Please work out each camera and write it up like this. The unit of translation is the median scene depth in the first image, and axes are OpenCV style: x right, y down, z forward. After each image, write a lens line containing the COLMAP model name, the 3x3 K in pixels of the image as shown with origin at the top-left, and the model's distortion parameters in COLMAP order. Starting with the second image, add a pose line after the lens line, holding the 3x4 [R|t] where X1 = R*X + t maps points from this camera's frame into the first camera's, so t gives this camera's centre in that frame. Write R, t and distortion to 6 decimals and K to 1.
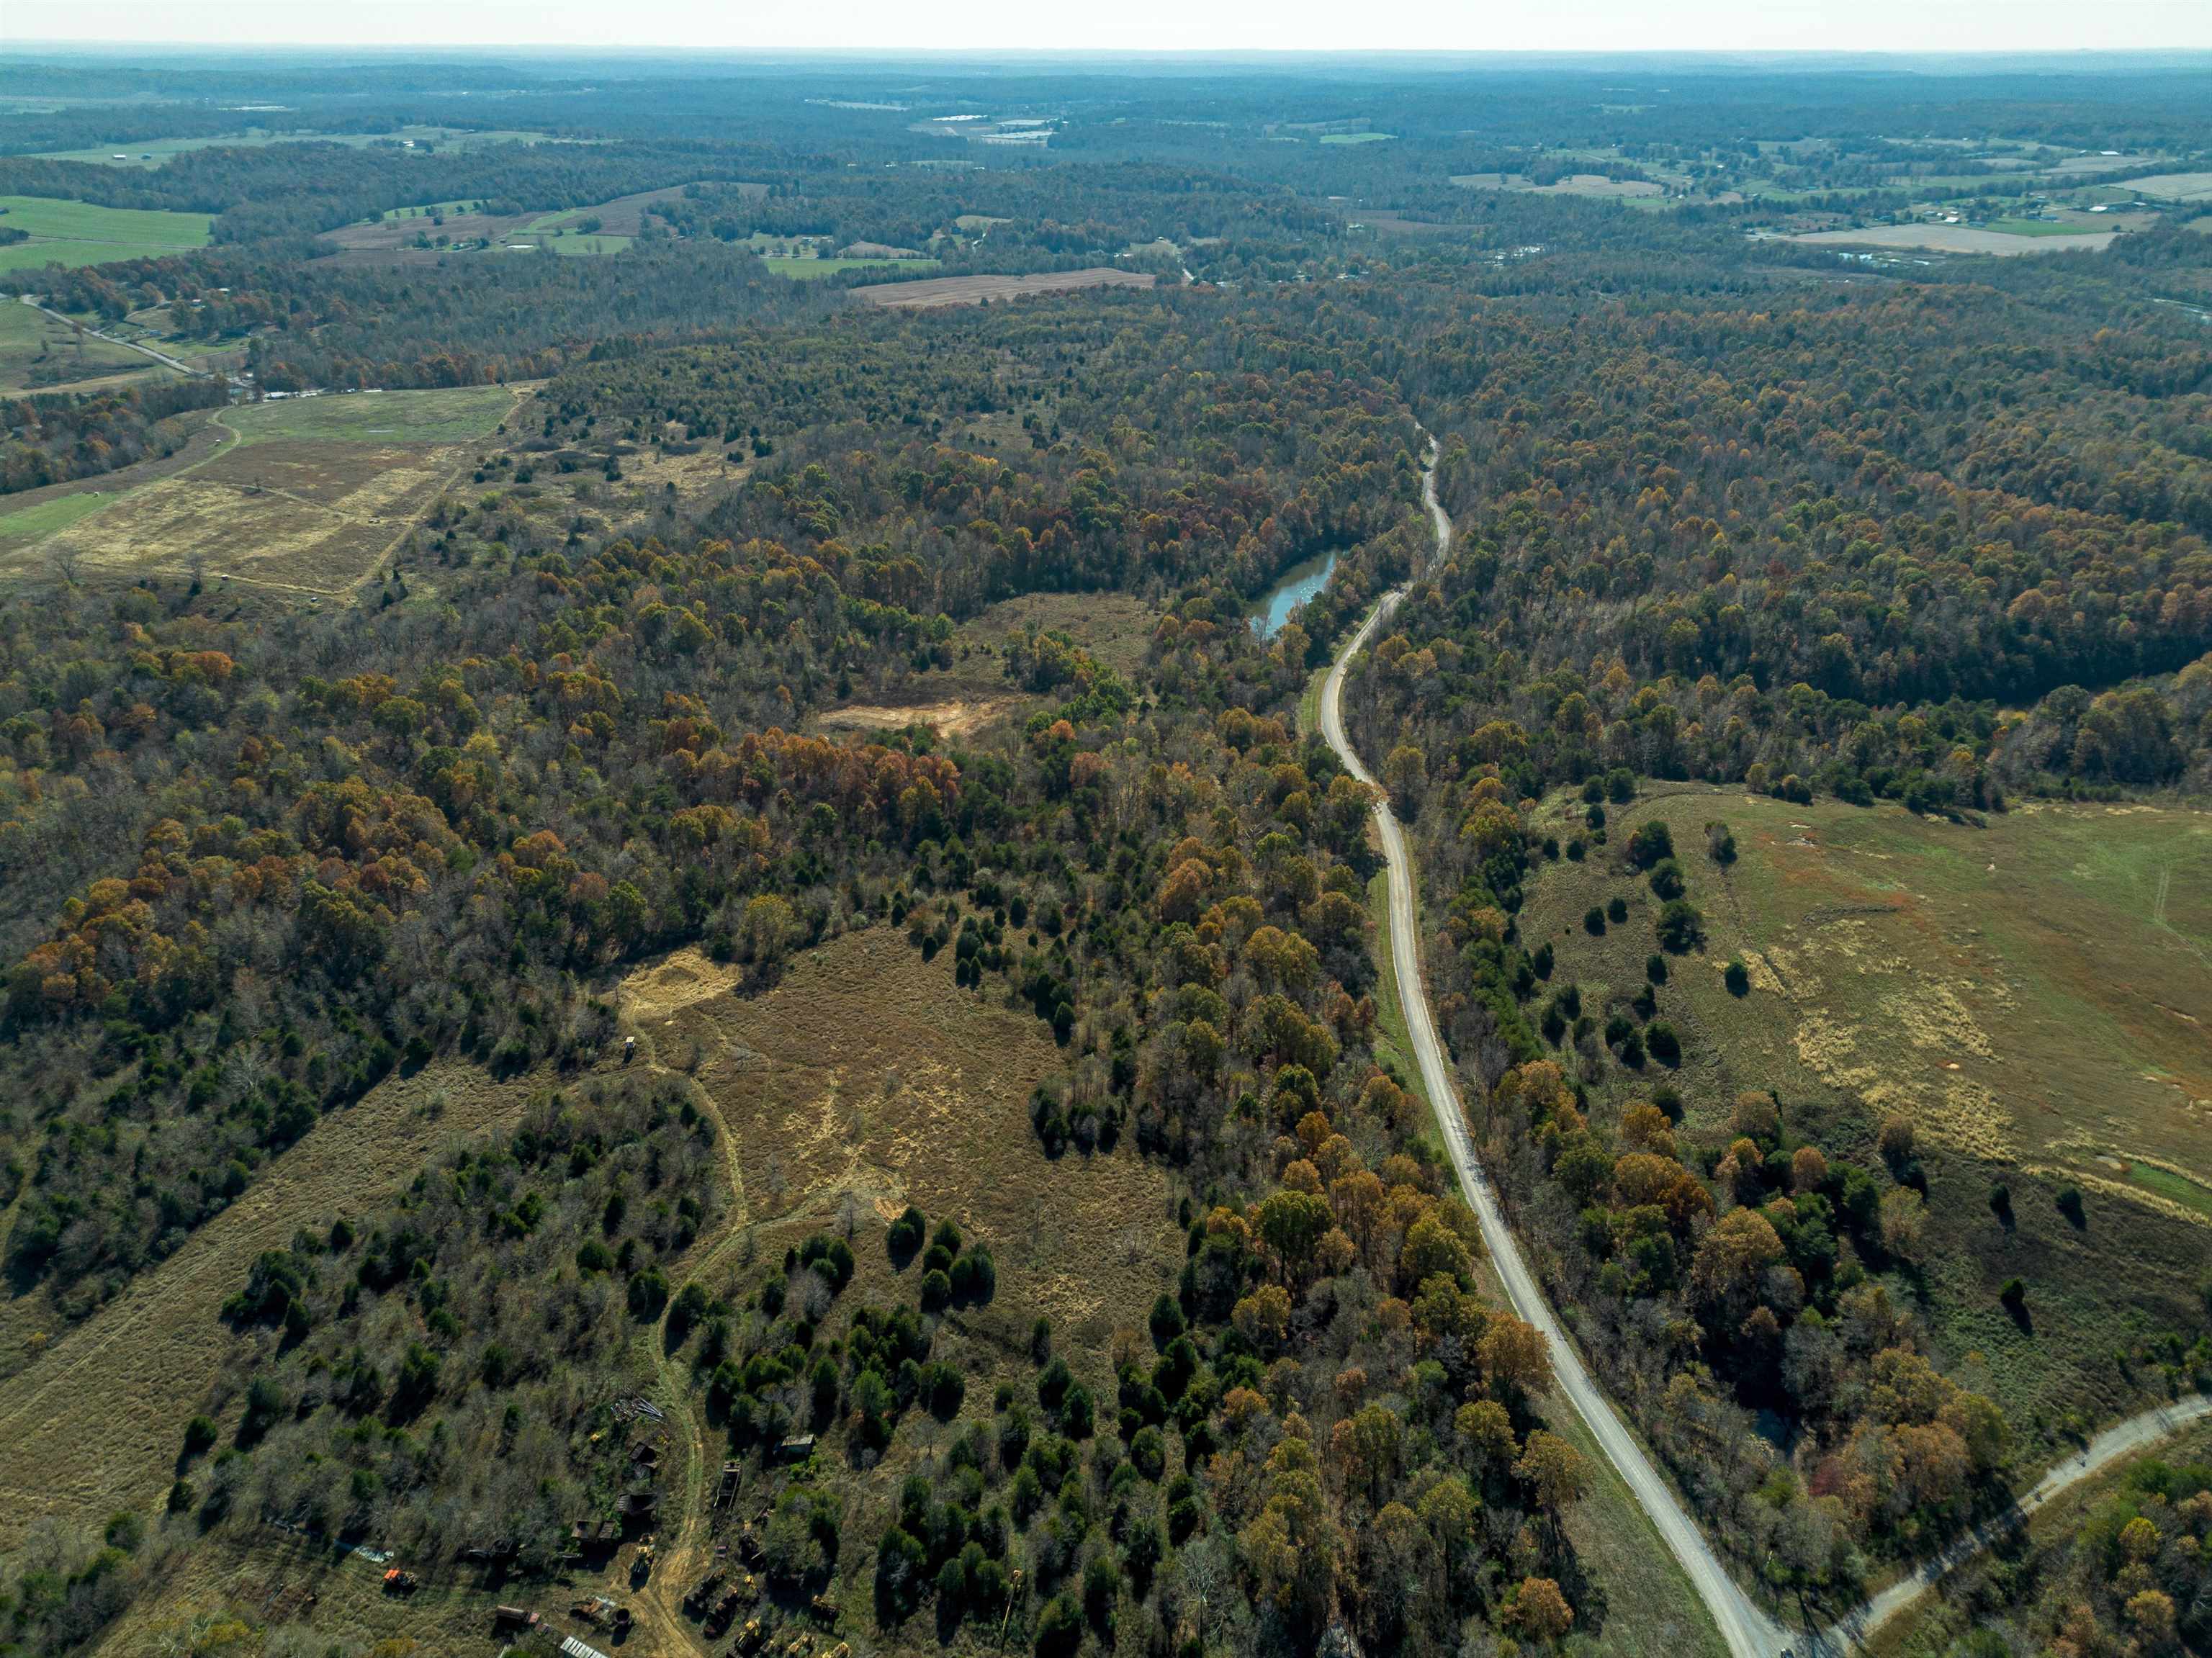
lens RADIAL K [[1563.4, 0, 1100.0], [0, 1563.4, 825.6], [0, 0, 1]] dist [0.064714, -0.055007]
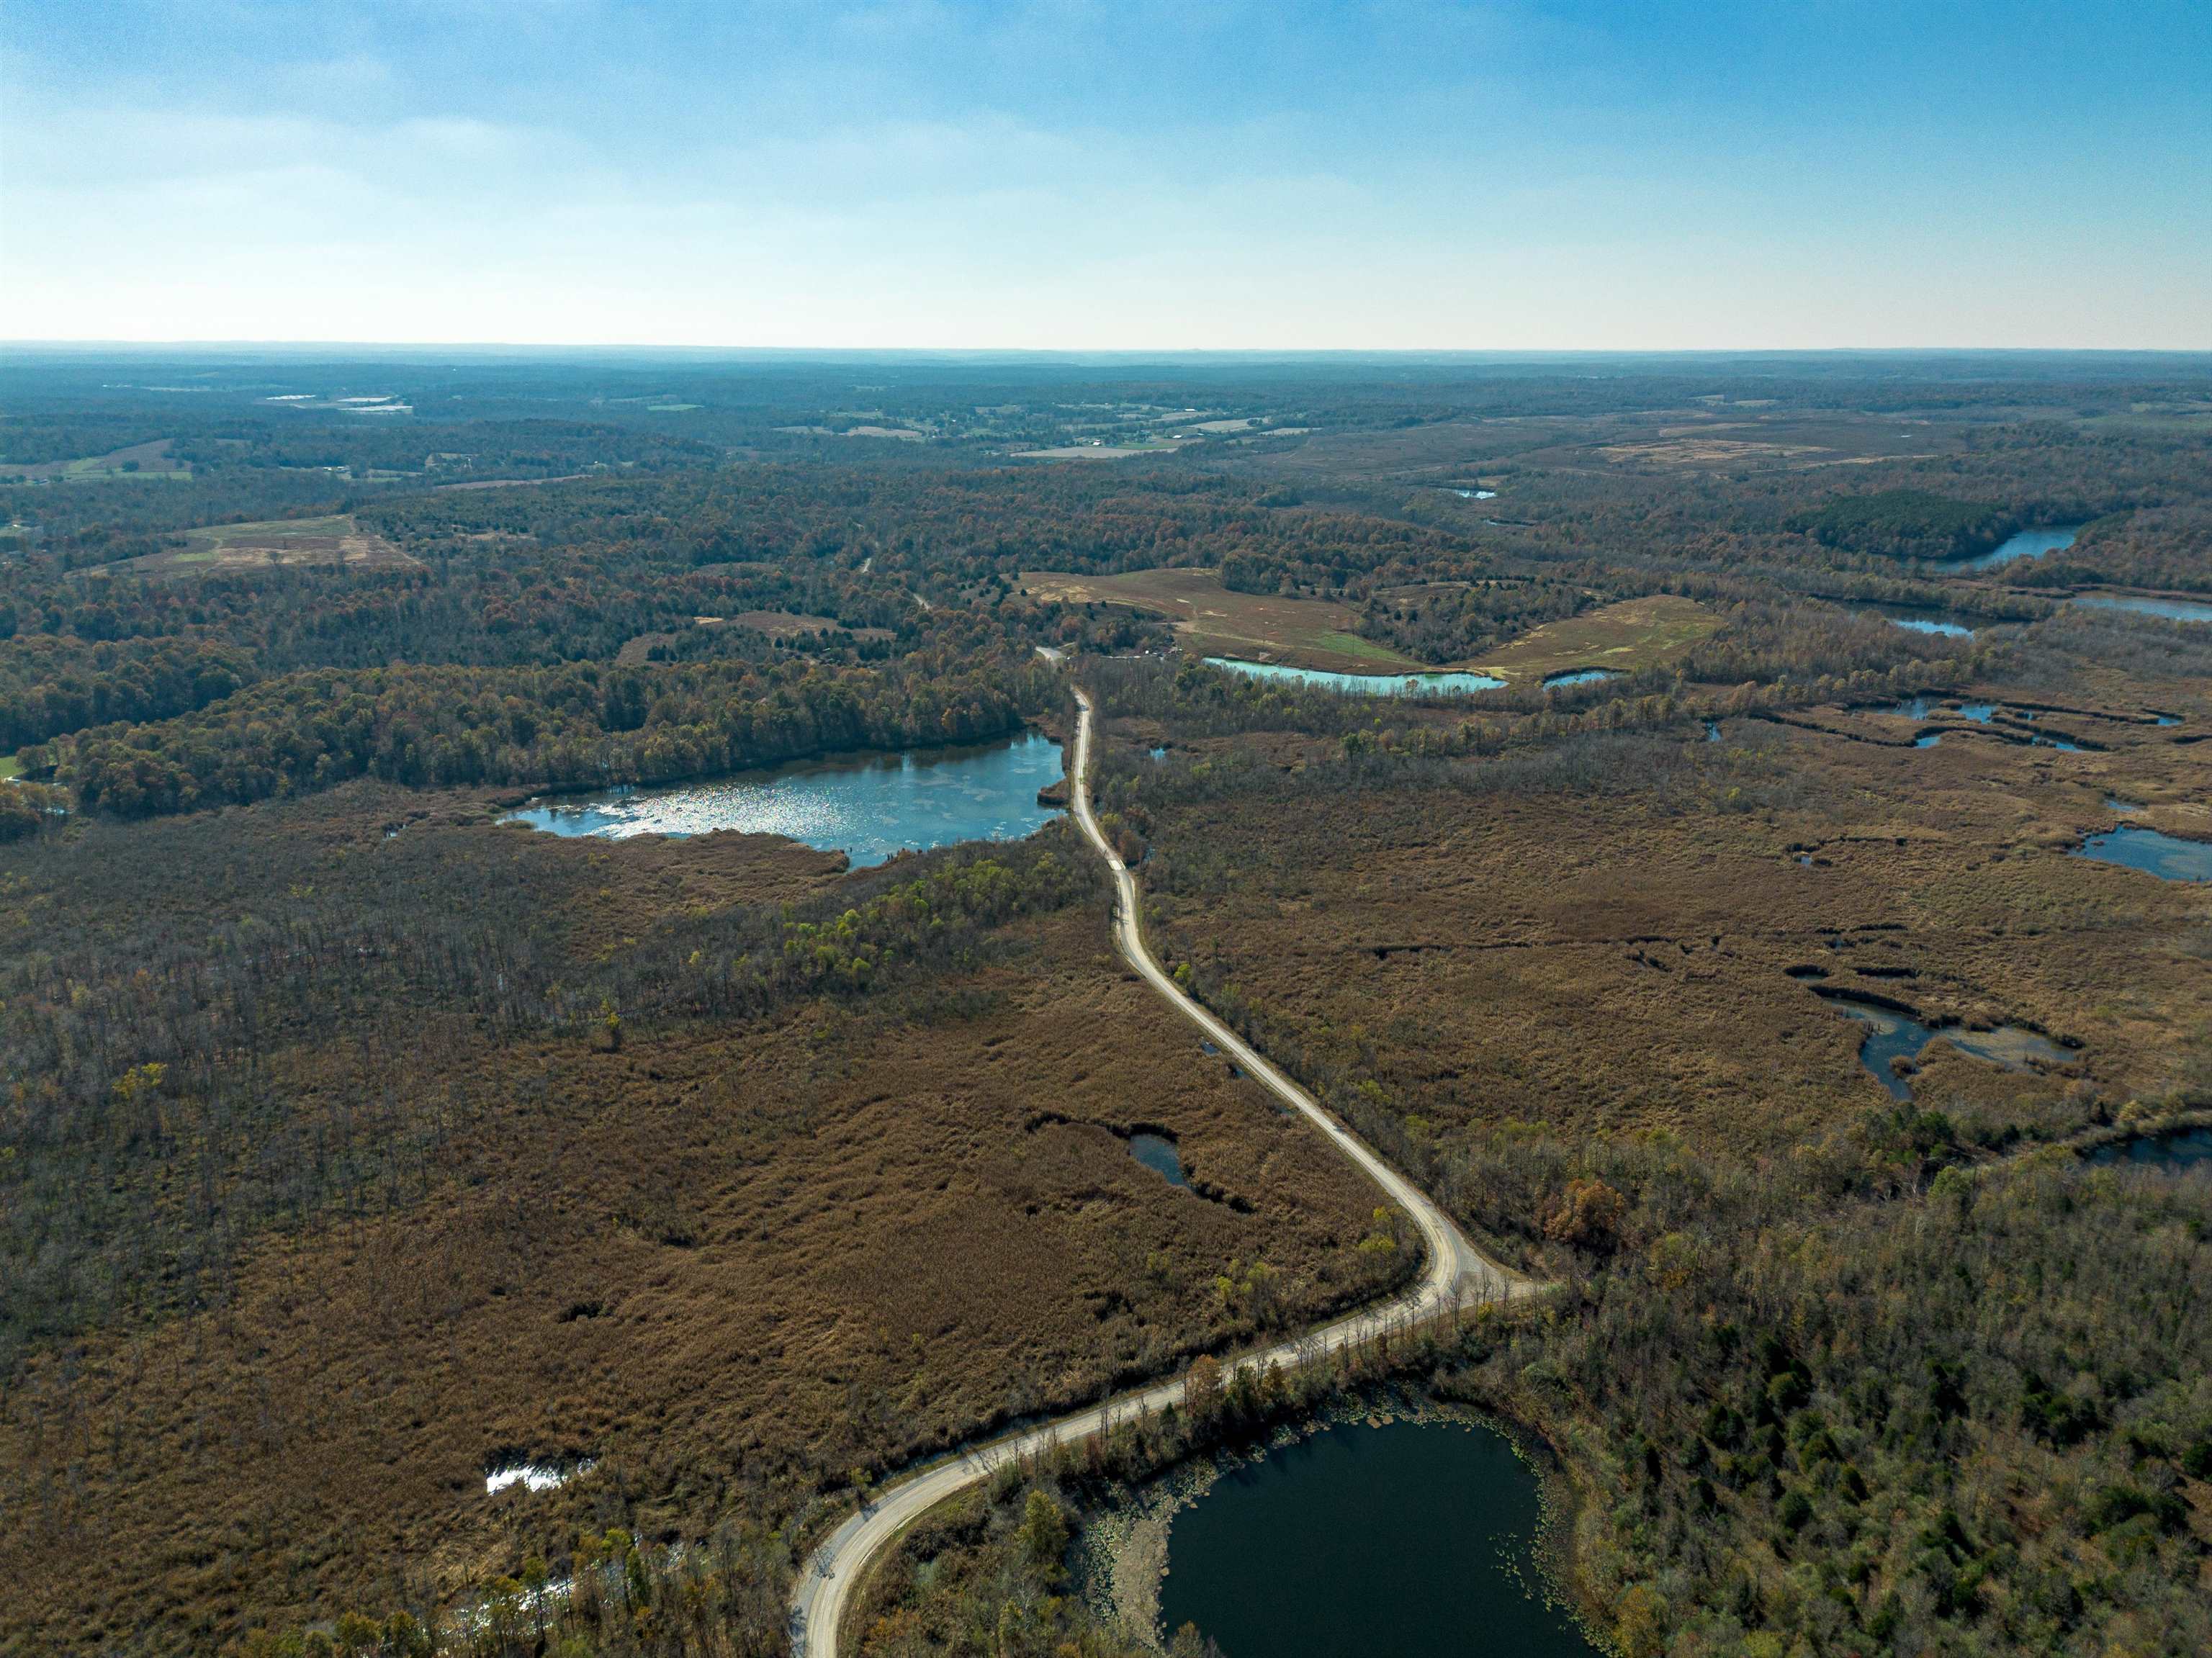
lens RADIAL K [[1563.4, 0, 1120.9], [0, 1563.4, 845.3], [0, 0, 1]] dist [0.064714, -0.055007]
pose [[0.897835, -0.134052, 0.419430, -0.510205], [0.194856, 0.975147, -0.105450, 0.583404], [-0.394870, 0.176405, 0.901642, -1.154421]]
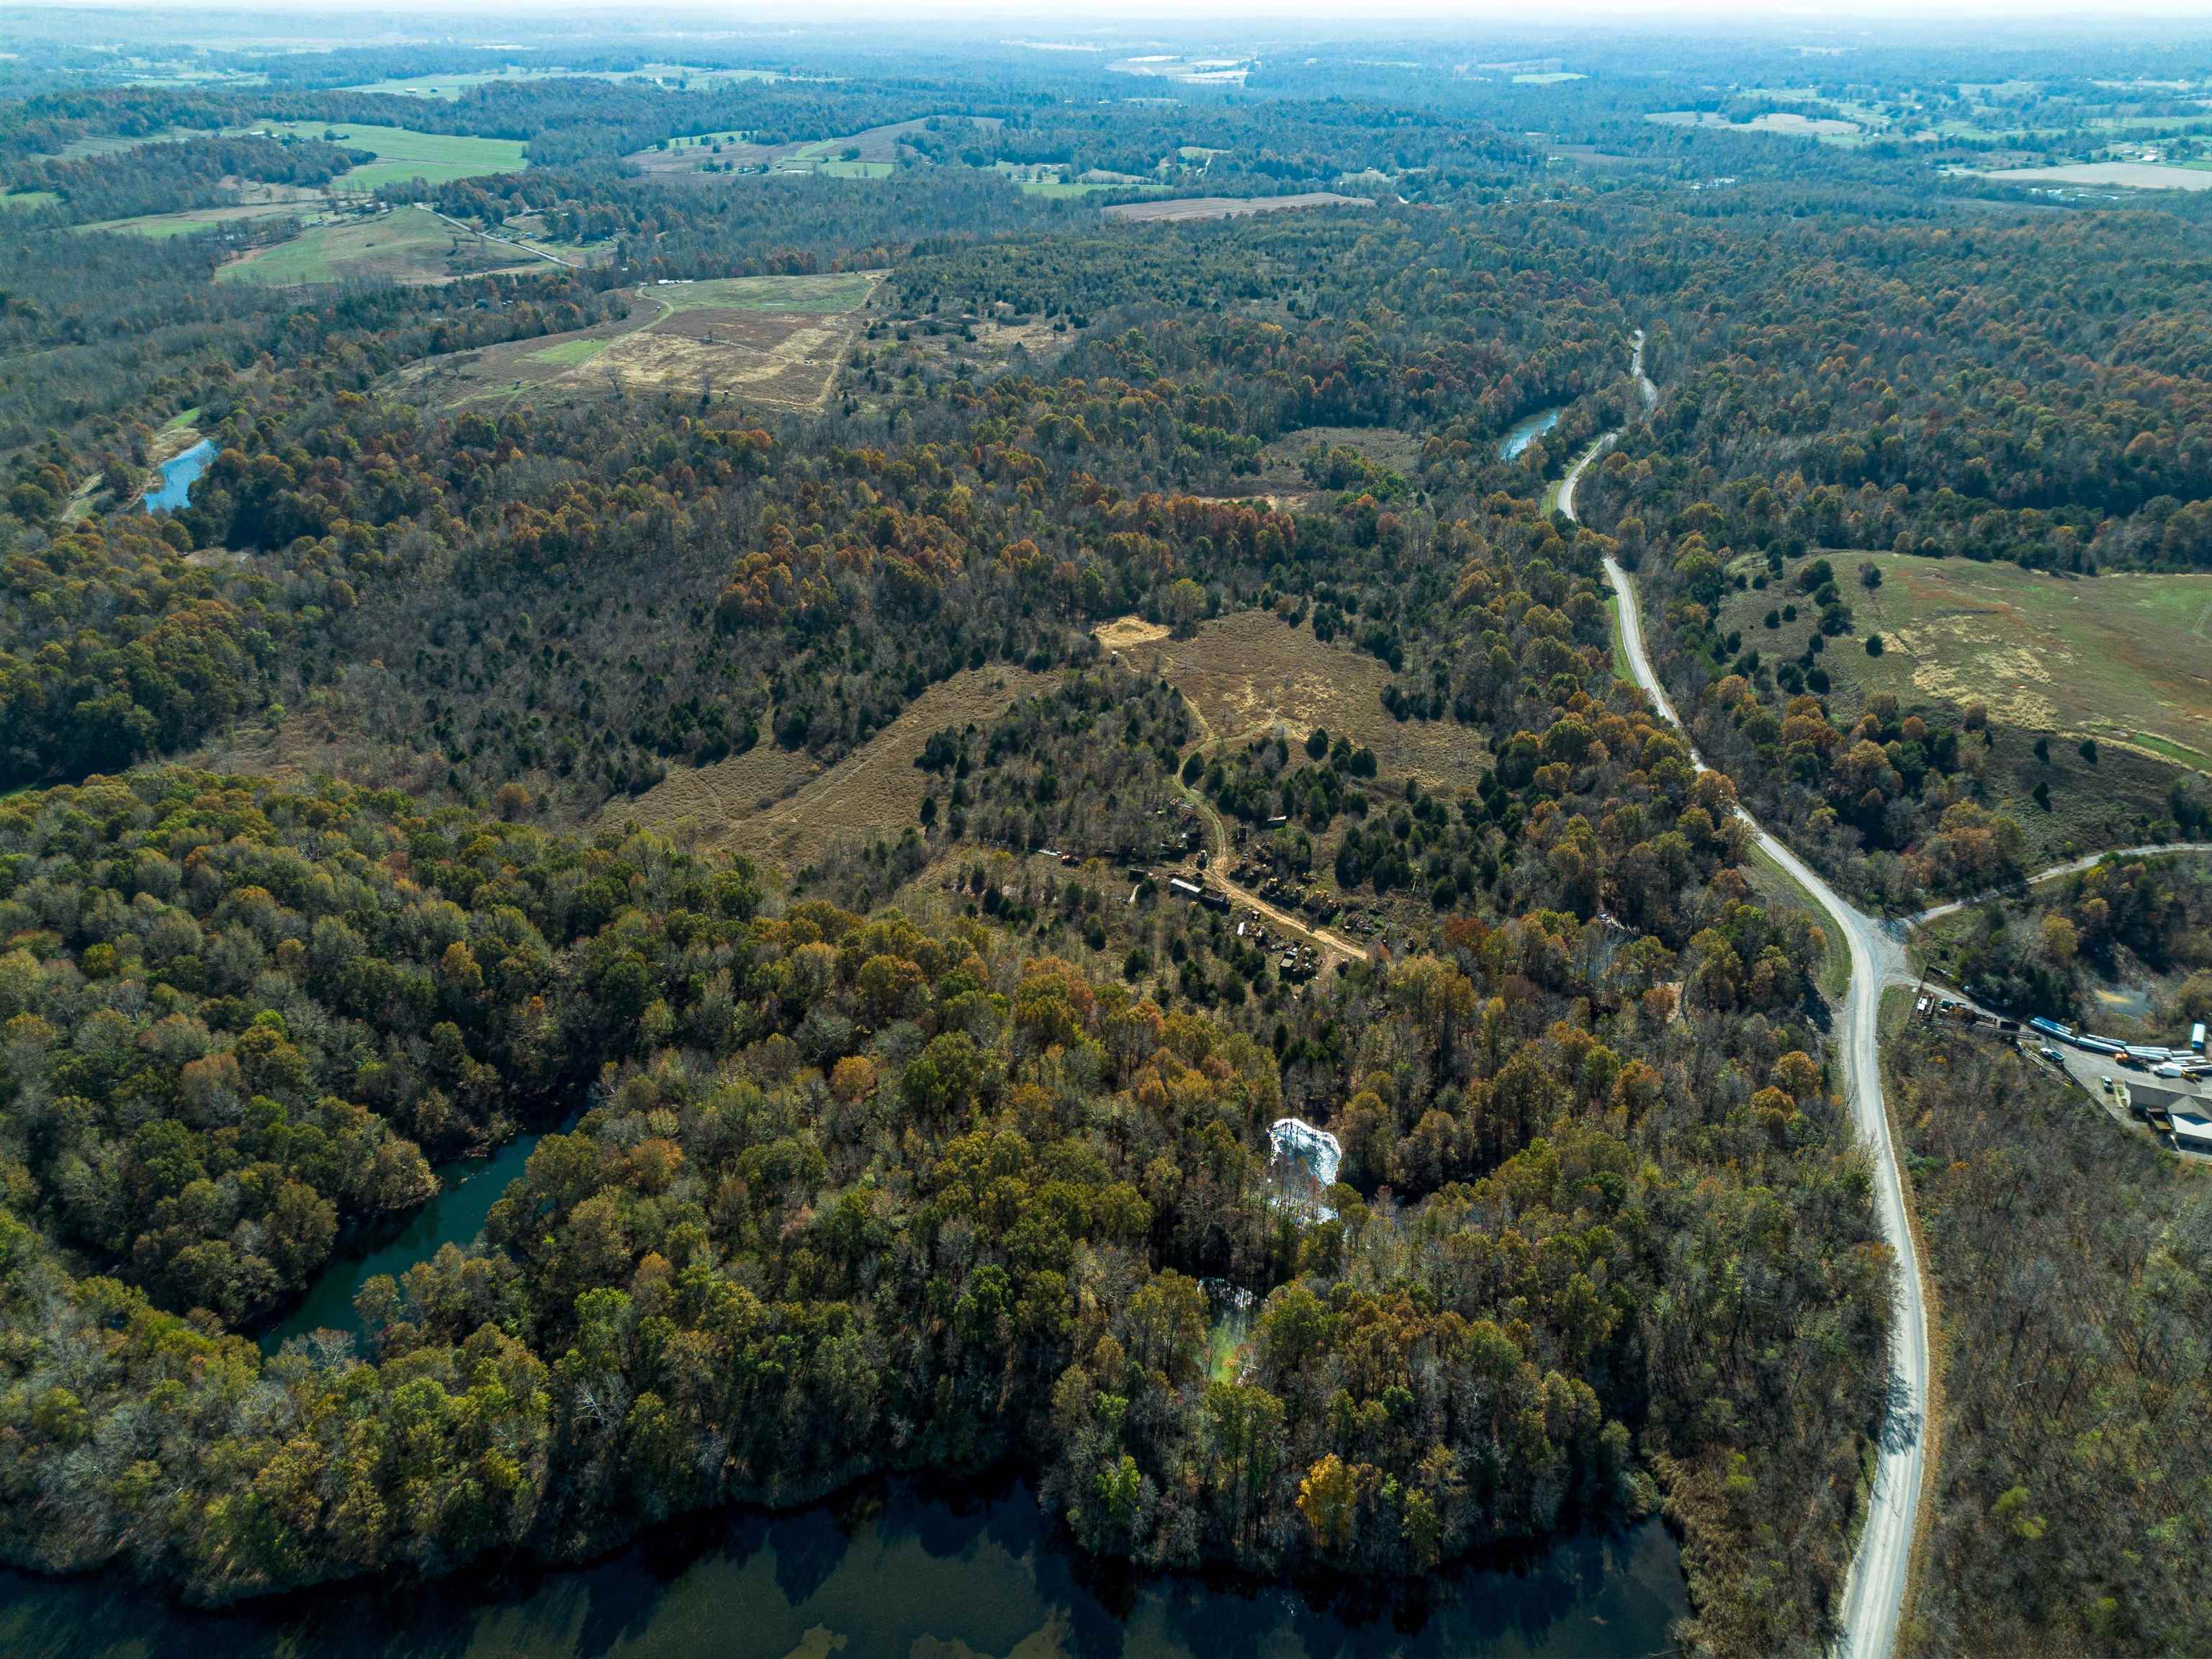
lens RADIAL K [[1563.6, 0, 1095.2], [0, 1563.6, 820.2], [0, 0, 1]] dist [0.064714, -0.055007]
pose [[0.995173, 0.046252, -0.086552, -0.096272], [-0.043991, 0.998644, 0.027850, 0.140630], [0.087723, -0.023908, 0.995858, -0.284124]]
